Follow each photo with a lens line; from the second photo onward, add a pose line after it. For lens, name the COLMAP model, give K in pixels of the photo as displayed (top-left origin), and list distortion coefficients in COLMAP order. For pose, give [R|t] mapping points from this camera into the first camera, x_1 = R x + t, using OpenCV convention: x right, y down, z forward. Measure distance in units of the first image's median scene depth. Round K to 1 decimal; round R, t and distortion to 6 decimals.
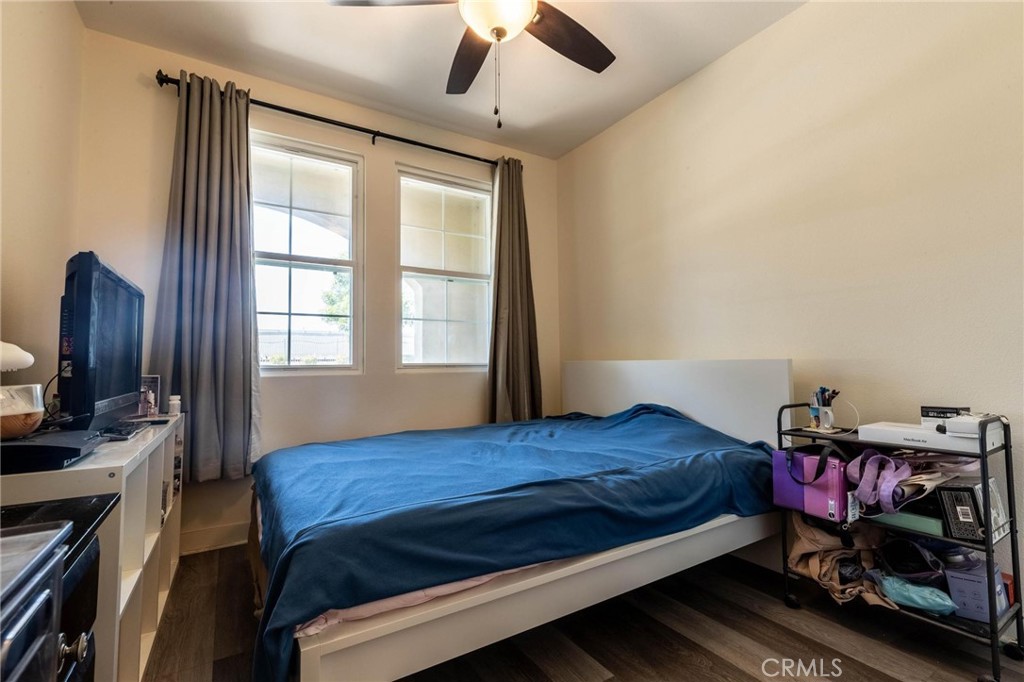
lens RADIAL K [[454.3, 0, 512.0], [0, 454.3, 341.0], [0, 0, 1]] dist [0.001241, -0.000031]
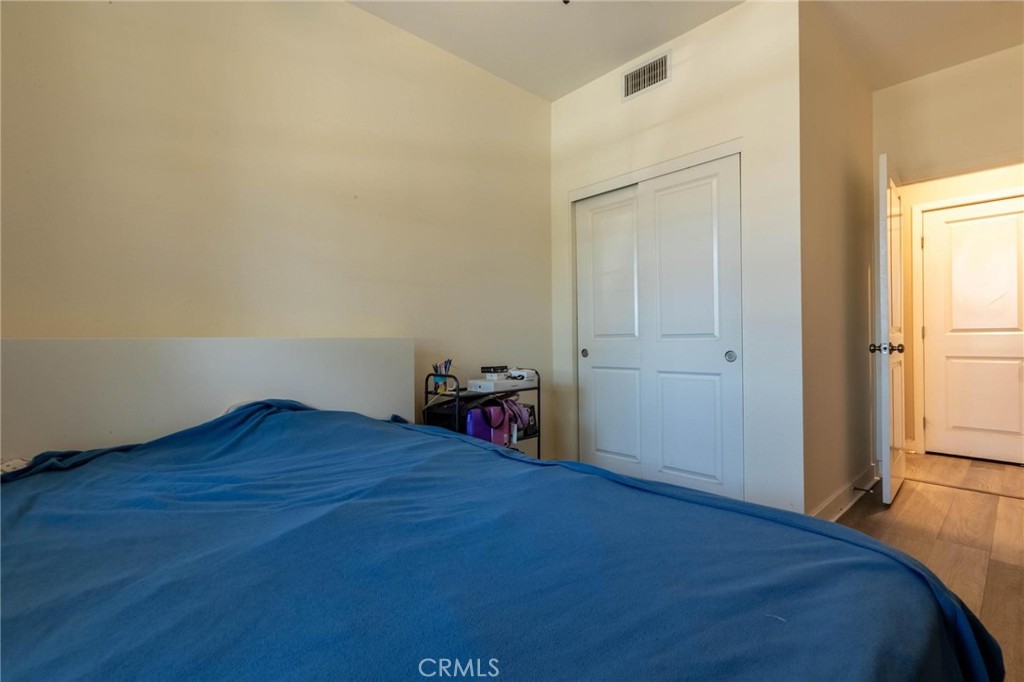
lens RADIAL K [[454.3, 0, 512.0], [0, 454.3, 341.0], [0, 0, 1]] dist [0.001241, -0.000031]
pose [[-0.174190, 0.004468, 0.984702, -0.513493], [-0.038933, 0.999177, -0.011421, 0.047893], [-0.983942, -0.040327, -0.173872, 0.869102]]
